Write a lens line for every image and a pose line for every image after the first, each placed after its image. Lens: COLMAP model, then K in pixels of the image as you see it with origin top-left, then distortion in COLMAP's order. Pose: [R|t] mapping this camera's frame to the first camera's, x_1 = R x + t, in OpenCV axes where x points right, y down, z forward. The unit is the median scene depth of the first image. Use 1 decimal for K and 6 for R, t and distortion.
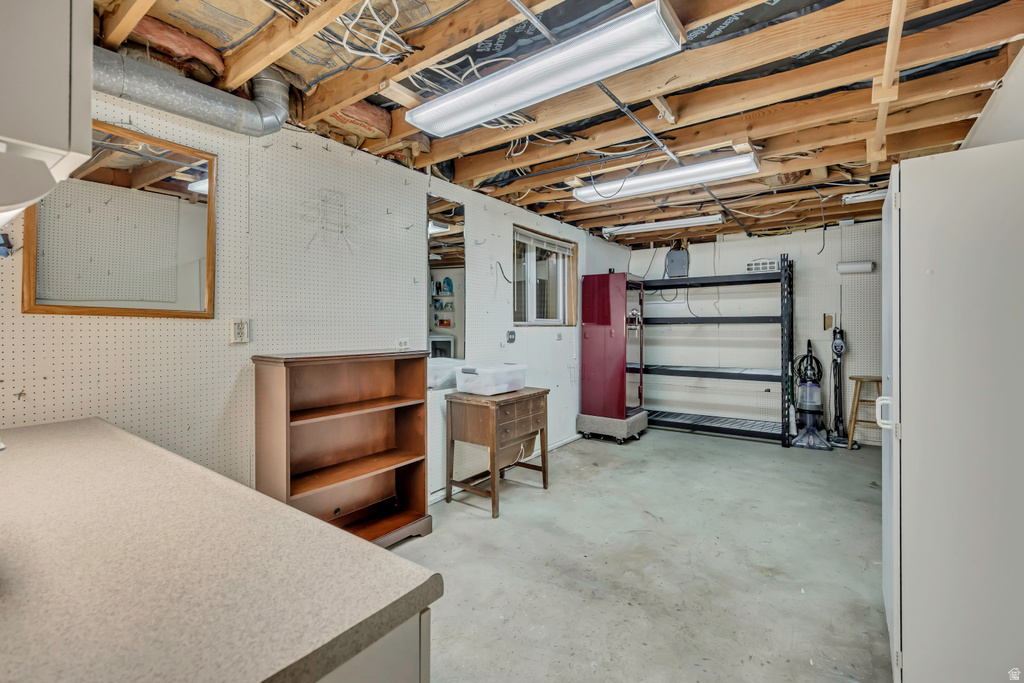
lens RADIAL K [[451.1, 0, 516.8], [0, 451.1, 332.5], [0, 0, 1]] dist [-0.003303, 0.001148]
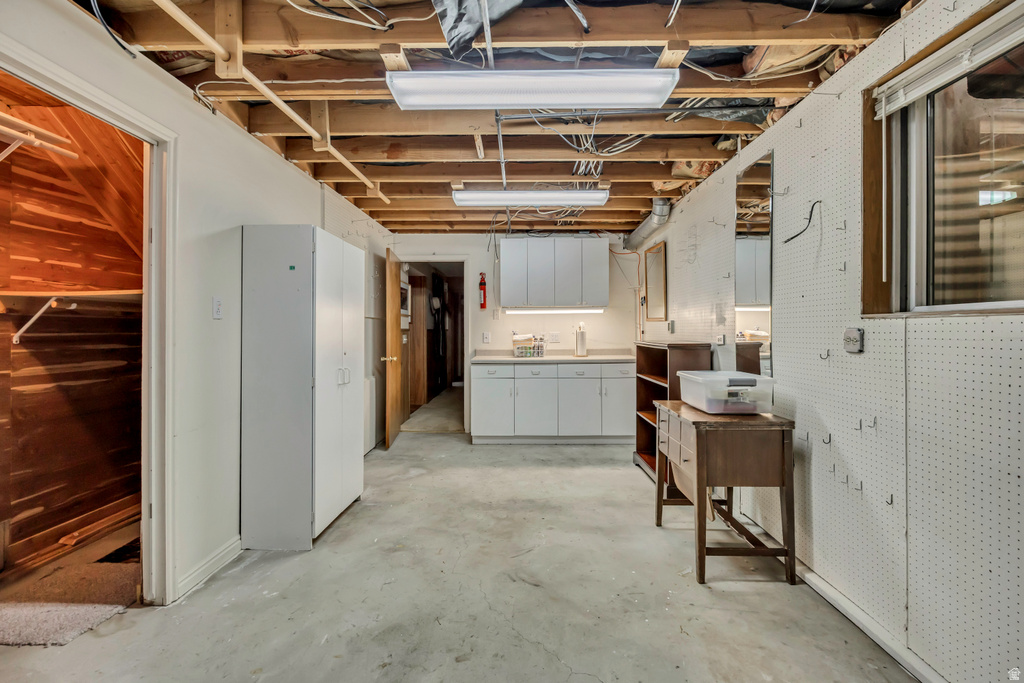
lens RADIAL K [[451.1, 0, 515.3], [0, 451.1, 332.4], [0, 0, 1]] dist [-0.003303, 0.001148]
pose [[-0.820052, 0.004866, -0.572269, 0.922790], [-0.003727, 0.999897, 0.013844, -0.008956], [0.572277, 0.013486, -0.819949, 1.997976]]
